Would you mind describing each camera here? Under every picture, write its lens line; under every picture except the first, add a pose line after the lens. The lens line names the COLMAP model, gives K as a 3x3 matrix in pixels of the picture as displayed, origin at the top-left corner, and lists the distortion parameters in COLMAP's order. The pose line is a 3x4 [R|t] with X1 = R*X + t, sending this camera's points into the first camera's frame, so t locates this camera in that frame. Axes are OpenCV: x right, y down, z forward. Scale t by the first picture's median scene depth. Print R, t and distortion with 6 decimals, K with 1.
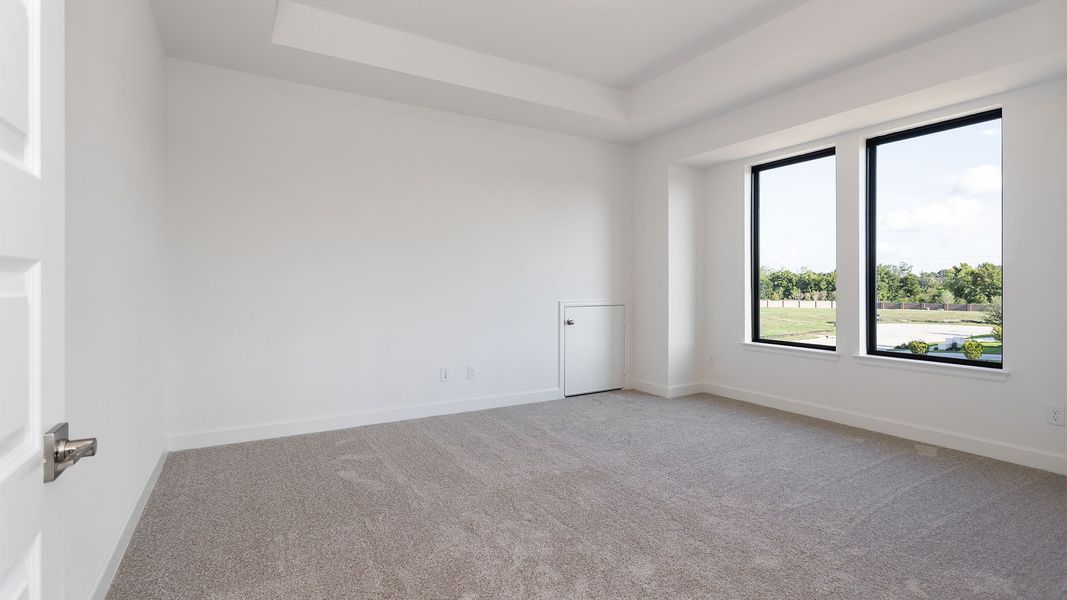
lens RADIAL K [[509.0, 0, 533.5], [0, 509.0, 300.0], [0, 0, 1]] dist [0.000544, 0.000281]
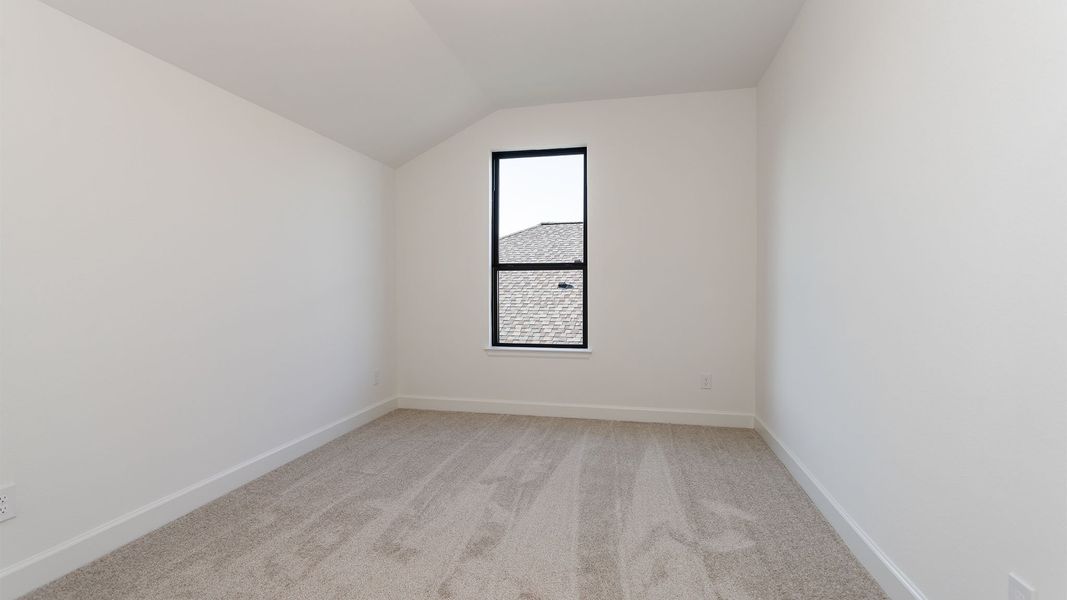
lens RADIAL K [[509.0, 0, 533.5], [0, 509.0, 300.0], [0, 0, 1]] dist [0.000544, 0.000281]
pose [[0.662310, -0.021970, 0.748907, -0.202065], [0.019596, 0.999736, 0.011998, -0.009773], [-0.748973, 0.006730, 0.662566, 0.348874]]
